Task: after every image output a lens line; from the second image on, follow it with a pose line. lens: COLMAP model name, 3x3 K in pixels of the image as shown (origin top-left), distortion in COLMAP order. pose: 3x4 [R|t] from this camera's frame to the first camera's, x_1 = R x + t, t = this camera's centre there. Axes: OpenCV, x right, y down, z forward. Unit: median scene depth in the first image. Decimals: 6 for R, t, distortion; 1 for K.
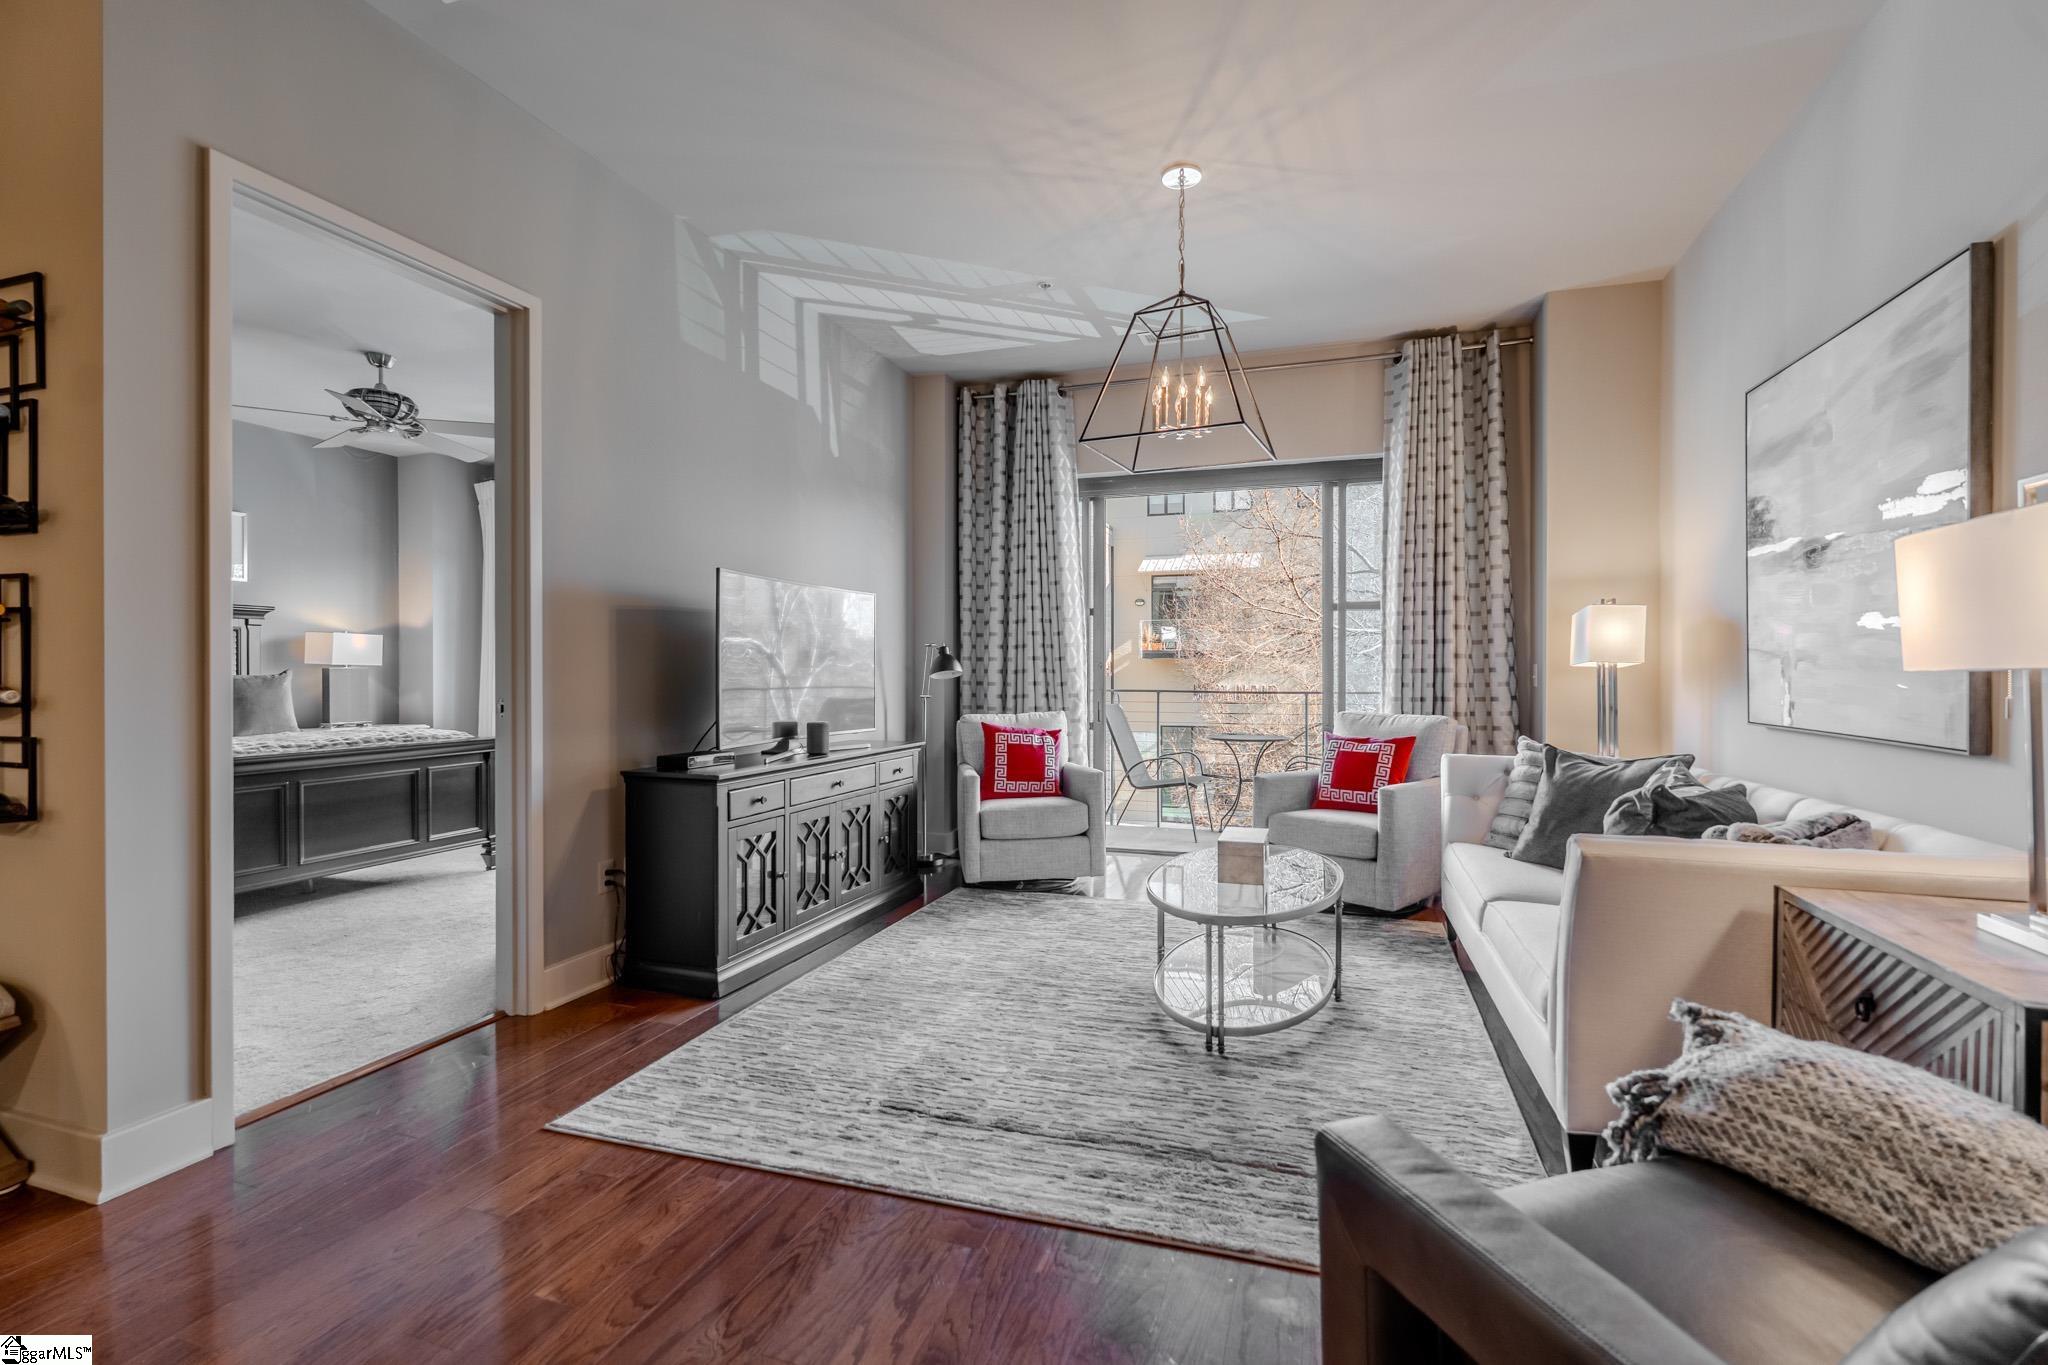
lens RADIAL K [[938.3, 0, 1003.4], [0, 938.3, 679.1], [0, 0, 1]] dist [-0.005439, 0.001301]
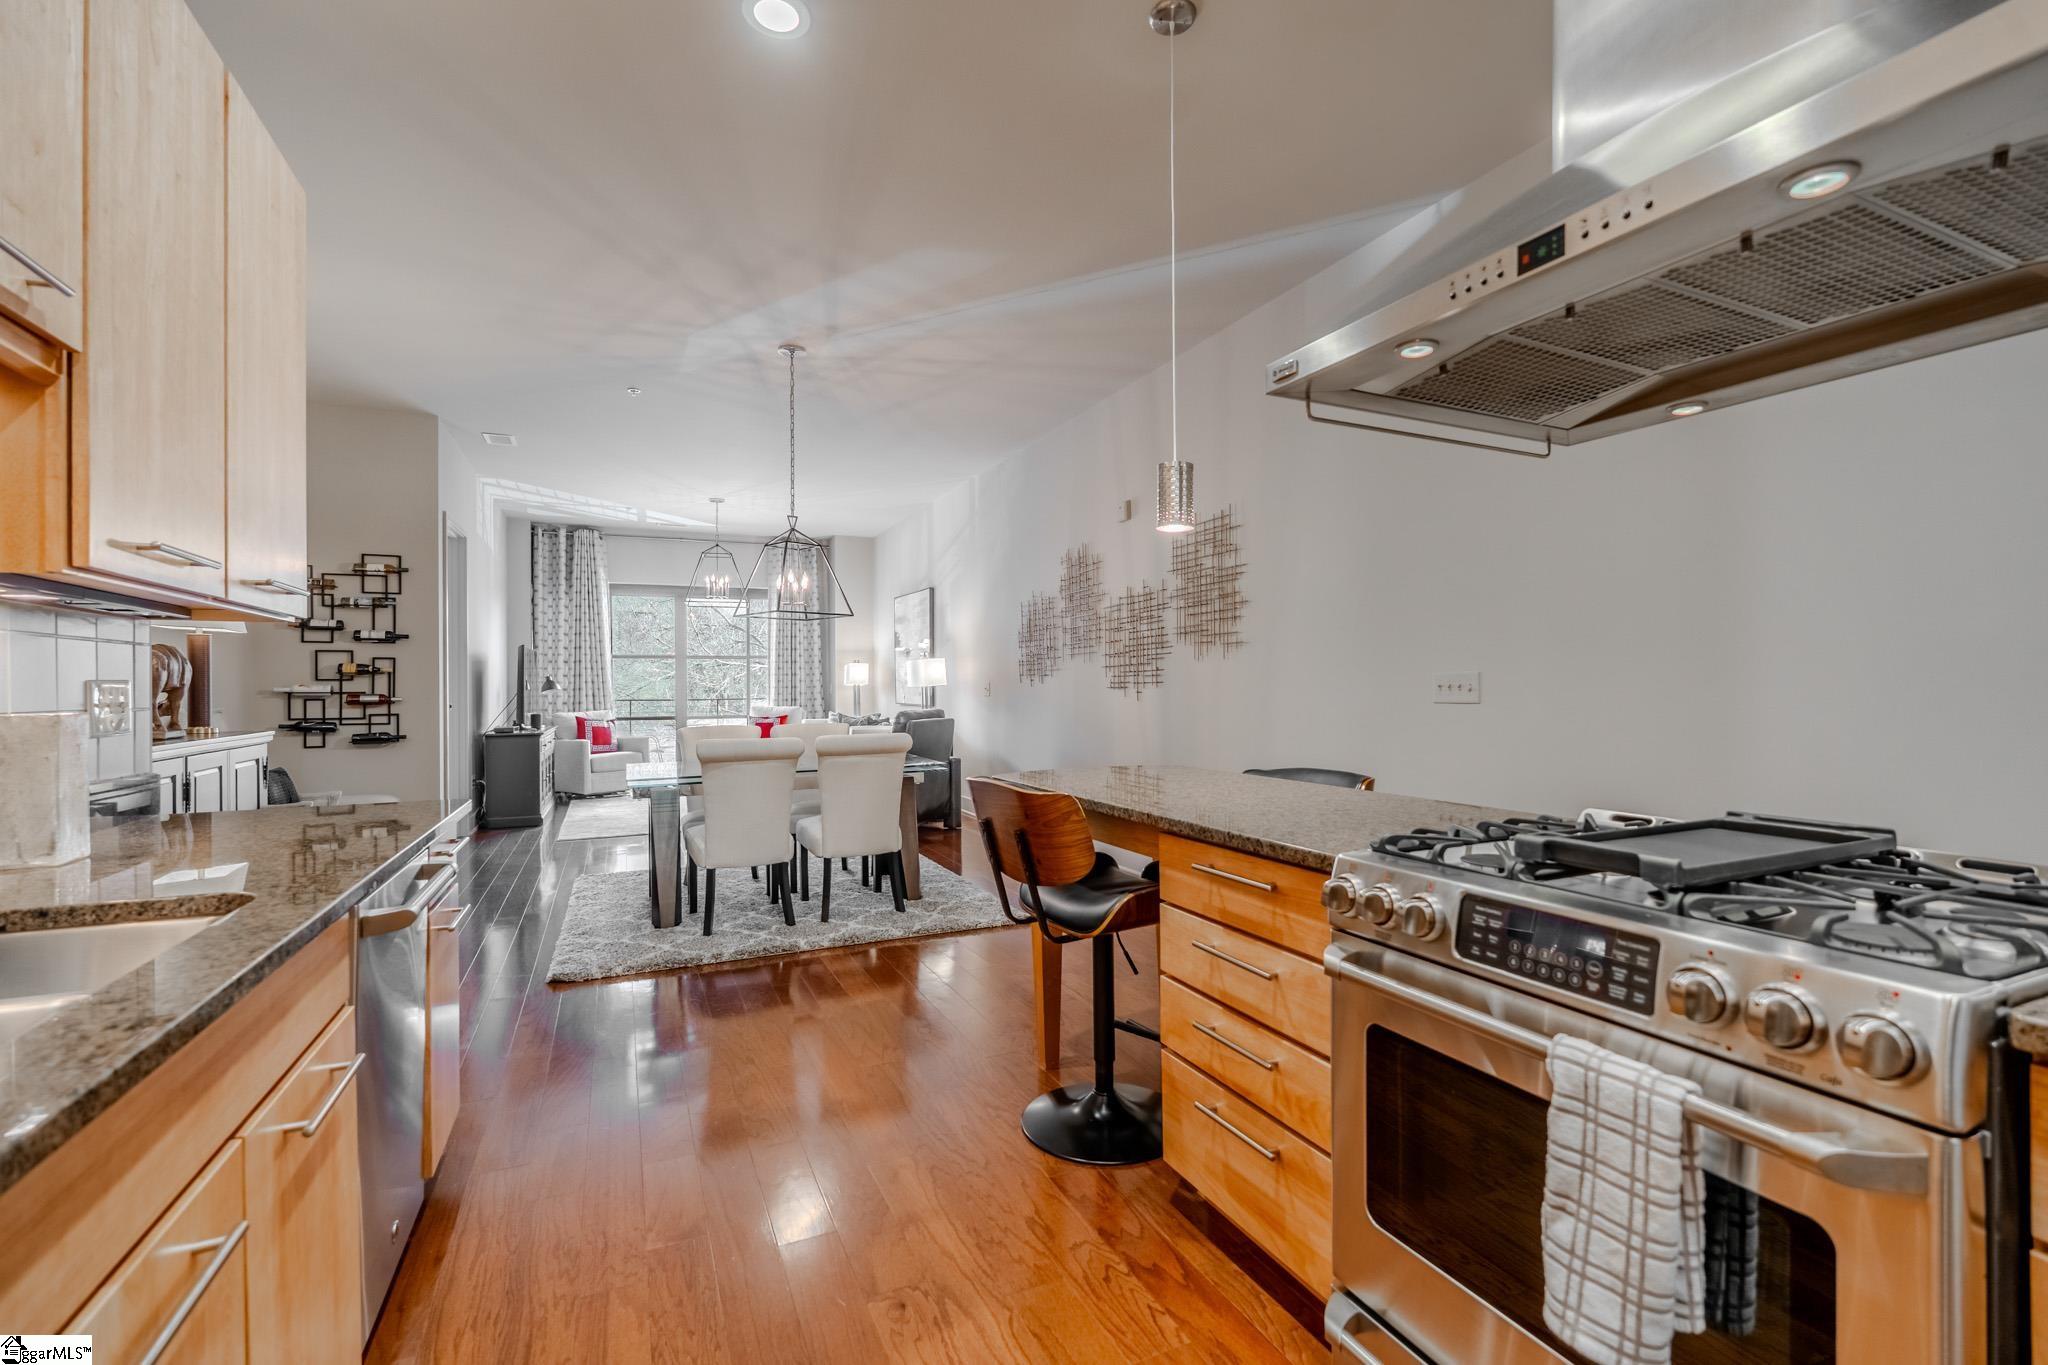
lens RADIAL K [[938.3, 0, 1049.1], [0, 938.3, 685.8], [0, 0, 1]] dist [-0.005439, 0.001301]
pose [[0.714398, -0.005707, 0.699716, -0.902437], [0.013329, 0.999896, -0.005454, 0.011357], [-0.699613, 0.013223, 0.714400, -1.400122]]
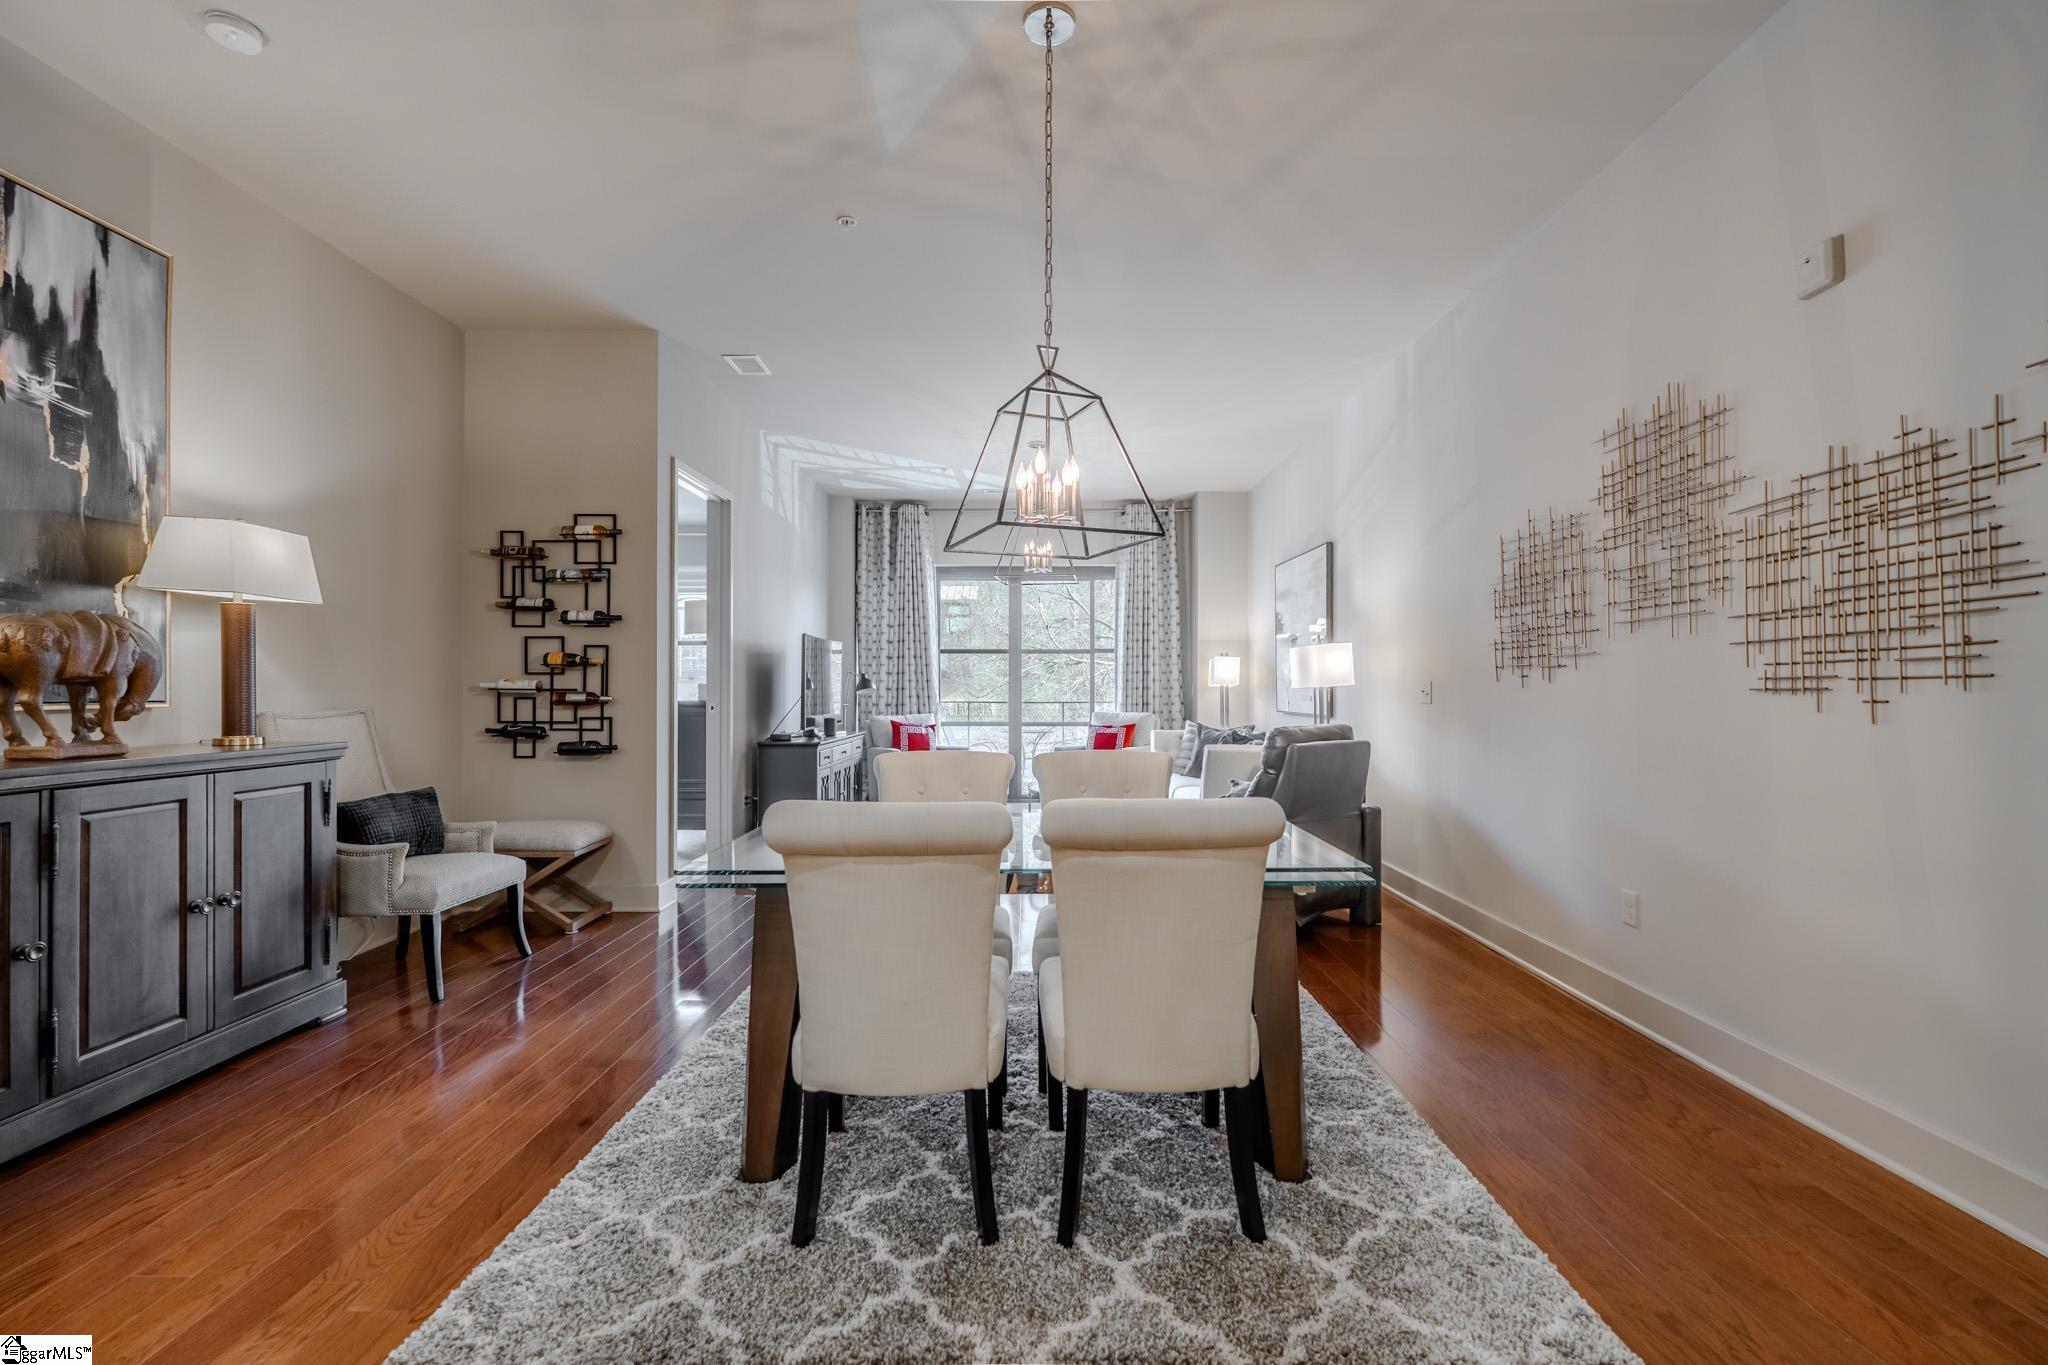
lens RADIAL K [[938.3, 0, 1015.4], [0, 938.3, 679.5], [0, 0, 1]] dist [-0.005439, 0.001301]
pose [[0.945973, 0.003632, 0.324226, -0.466856], [0.002825, 0.999807, -0.019442, 0.010732], [-0.324234, 0.019308, 0.945780, -0.820130]]
